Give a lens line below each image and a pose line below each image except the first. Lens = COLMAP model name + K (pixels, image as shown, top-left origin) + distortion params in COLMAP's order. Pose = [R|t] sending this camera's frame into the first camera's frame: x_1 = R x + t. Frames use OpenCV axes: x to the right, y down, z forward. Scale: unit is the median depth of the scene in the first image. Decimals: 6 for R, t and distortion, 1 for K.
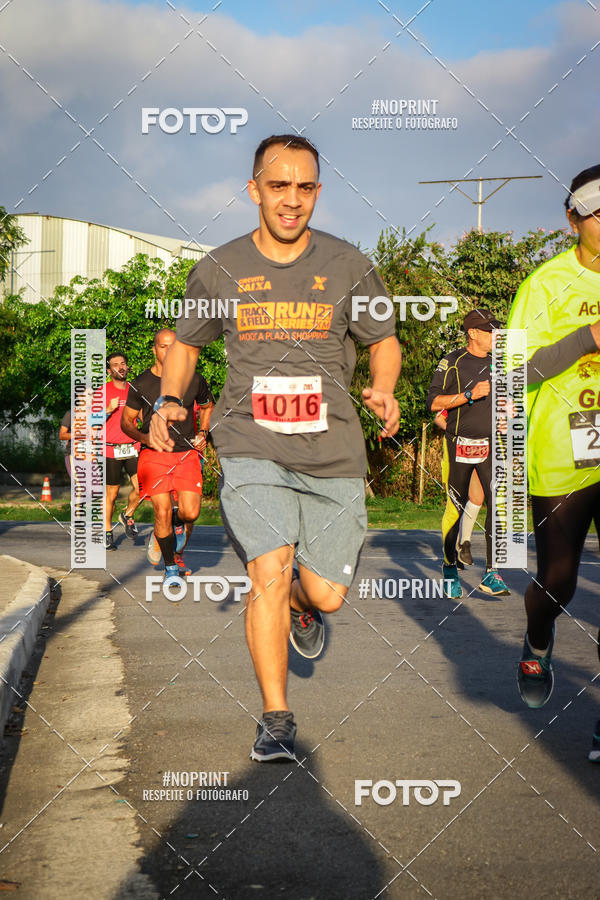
lens RADIAL K [[2488.8, 0, 321.3], [0, 2488.8, 425.8], [0, 0, 1]] dist [0.186731, 0.417257]
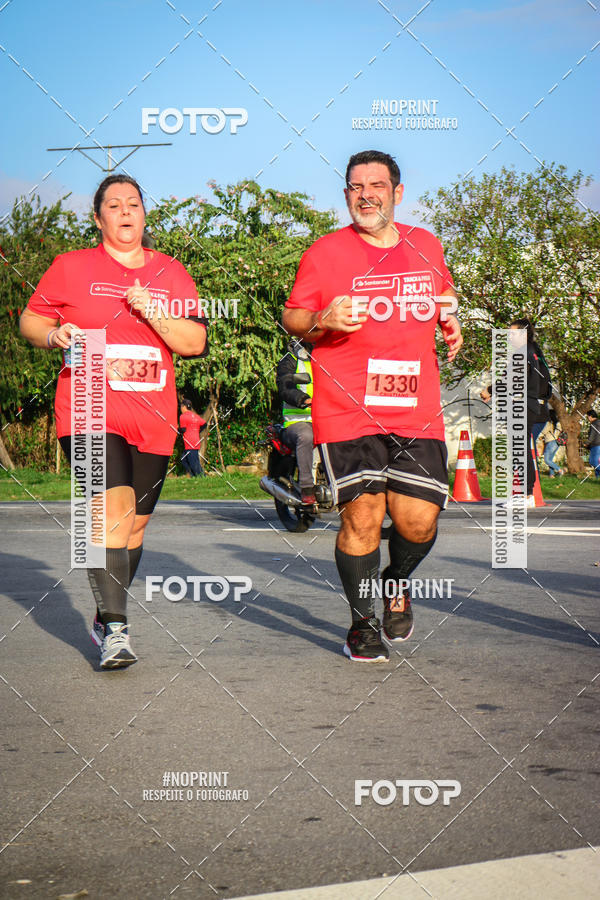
lens RADIAL K [[2472.3, 0, 323.8], [0, 2472.3, 422.2], [0, 0, 1]] dist [0.188249, 1.229160]
pose [[0.986674, -0.020187, 0.161453, -0.049873], [0.018299, 0.999746, 0.013170, -0.001754], [-0.161678, -0.010040, 0.986793, 0.030859]]
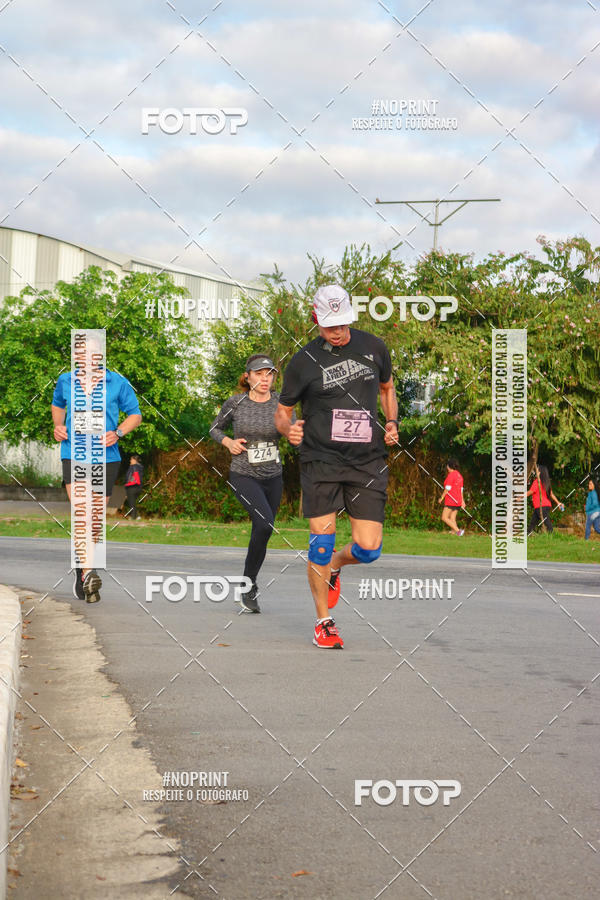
lens RADIAL K [[2343.8, 0, 303.4], [0, 2343.8, 432.1], [0, 0, 1]] dist [0.132141, 0.160472]
pose [[0.999057, 0.025603, 0.035073, -0.070781], [-0.025326, 0.999645, -0.008313, 0.007482], [-0.035273, 0.007417, 0.999350, 0.251531]]
